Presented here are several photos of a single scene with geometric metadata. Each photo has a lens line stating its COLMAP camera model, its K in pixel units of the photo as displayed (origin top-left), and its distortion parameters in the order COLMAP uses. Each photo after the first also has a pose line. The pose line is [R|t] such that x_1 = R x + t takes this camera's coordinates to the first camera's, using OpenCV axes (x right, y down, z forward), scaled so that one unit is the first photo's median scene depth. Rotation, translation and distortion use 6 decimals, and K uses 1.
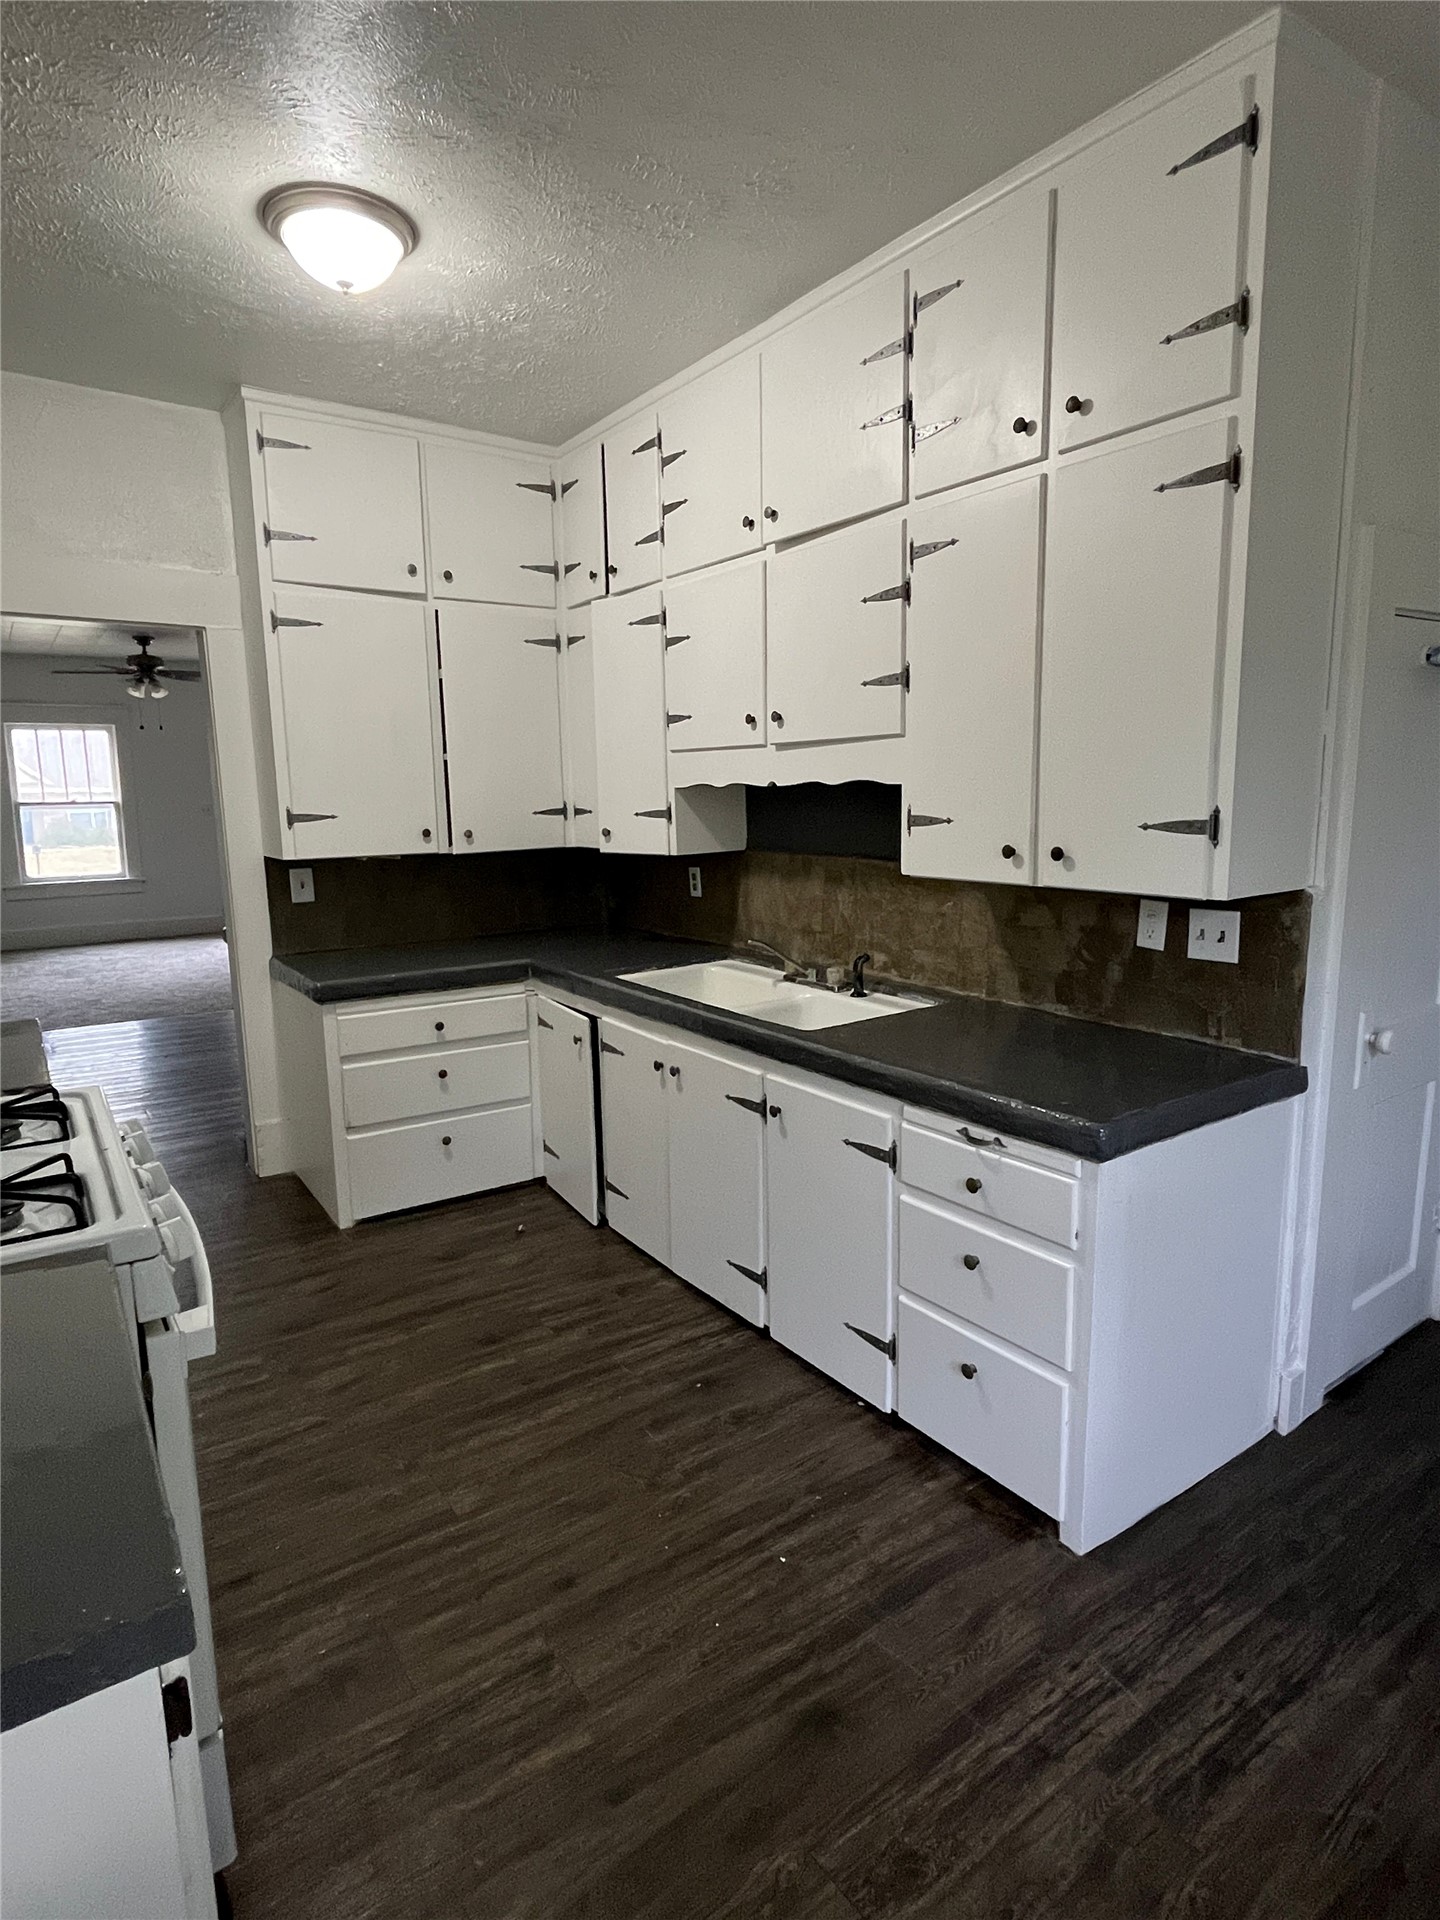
lens RADIAL K [[1055.7, 0, 725.6], [0, 1055.7, 957.4], [0, 0, 1]] dist [0.003293, 0.001412]
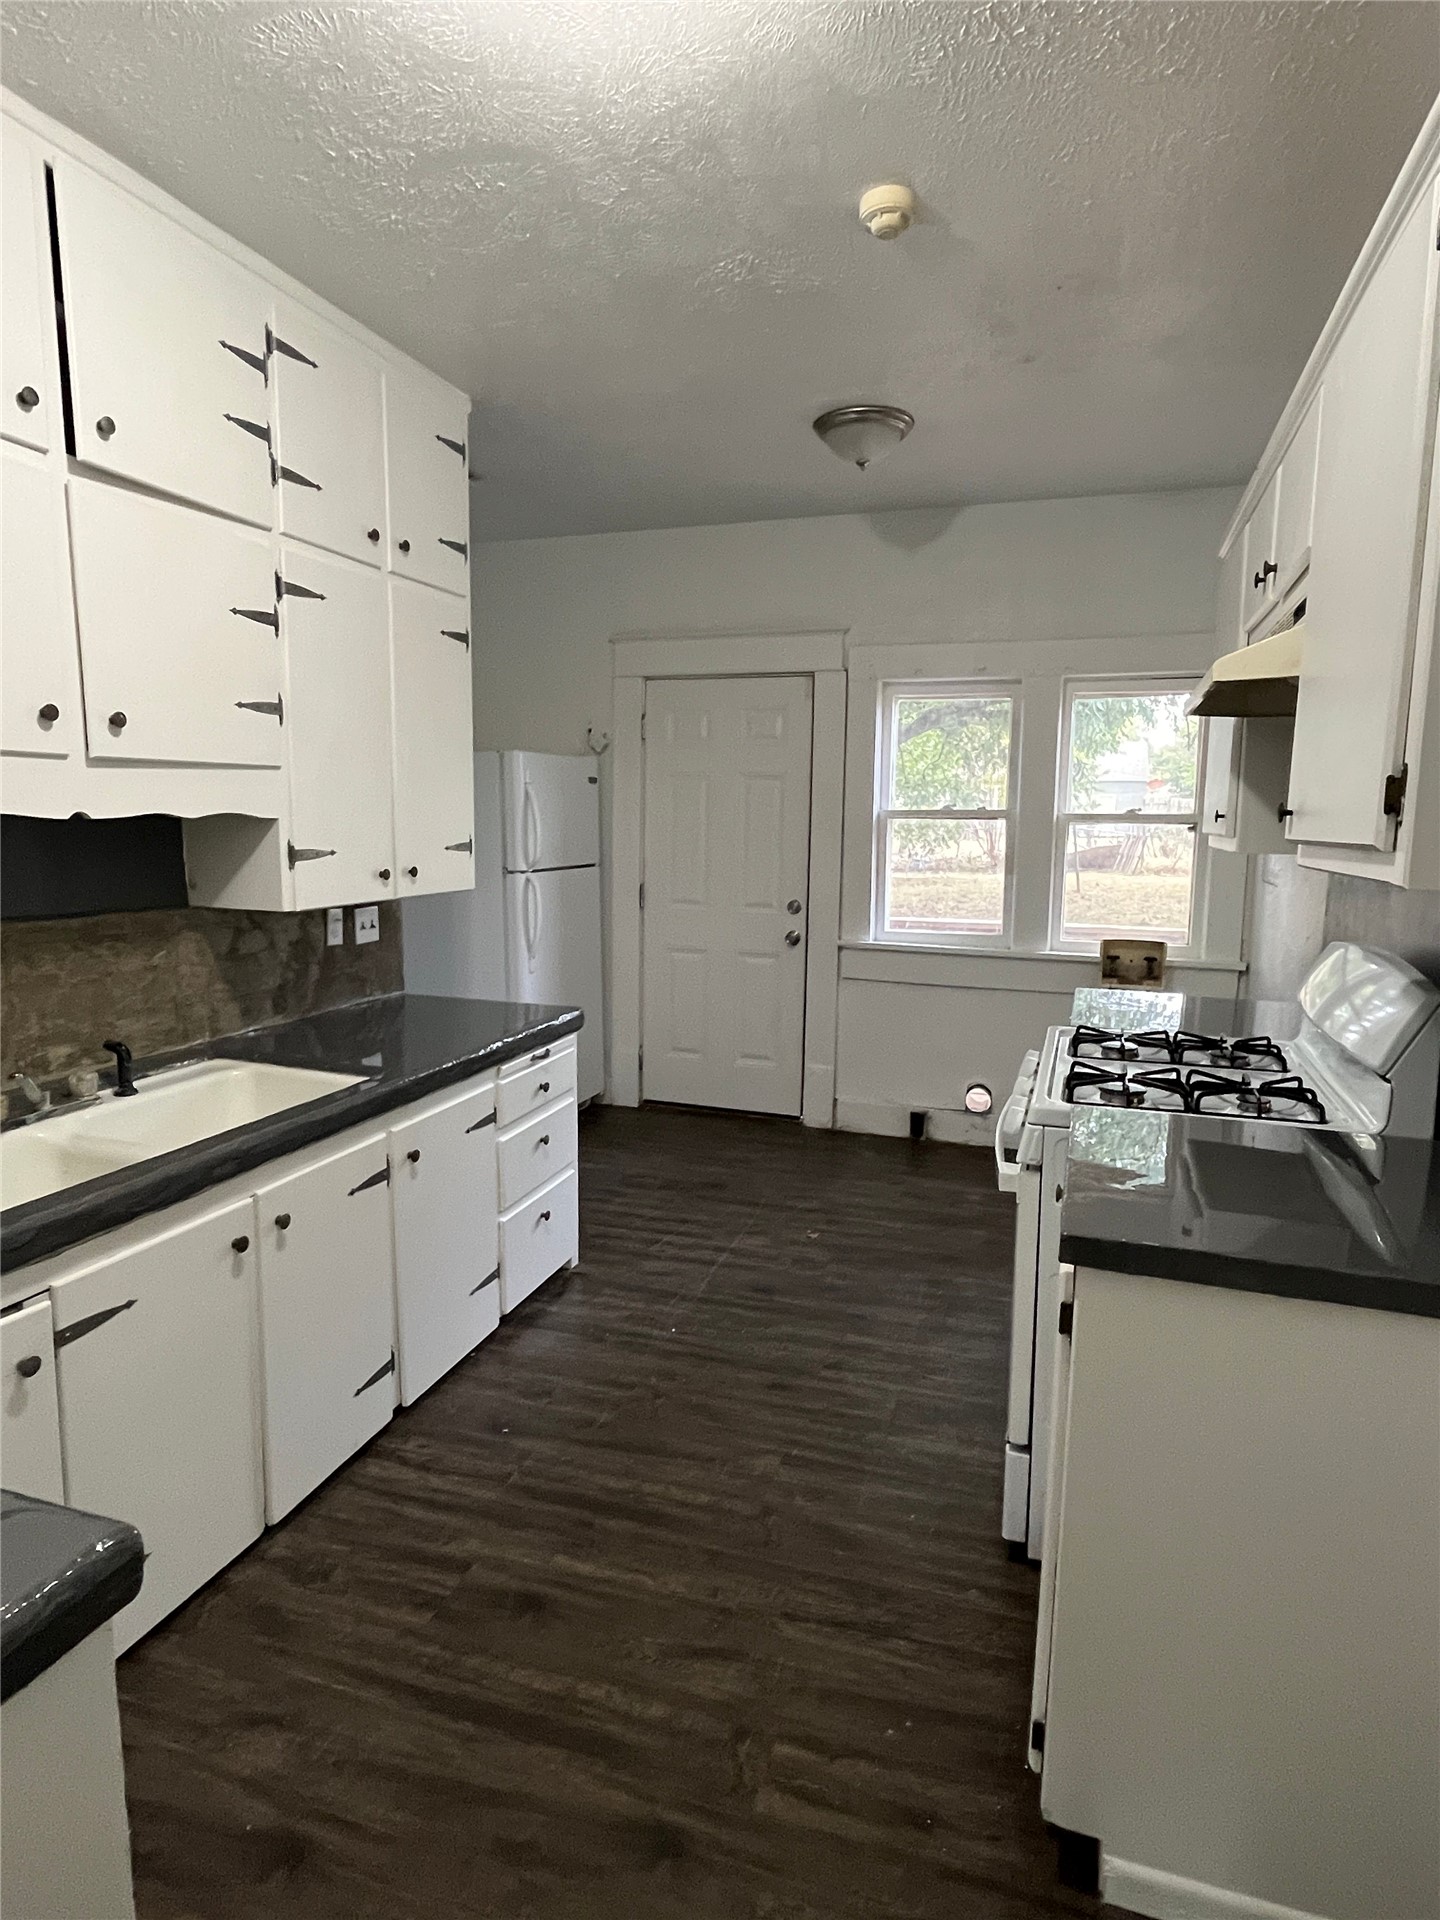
lens RADIAL K [[1055.7, 0, 723.8], [0, 1055.7, 955.8], [0, 0, 1]] dist [0.003293, 0.001412]
pose [[-0.591253, -0.100664, 0.800179, -0.885295], [0.125222, 0.968688, 0.214390, -0.205477], [-0.796705, 0.226958, -0.560134, 1.289616]]
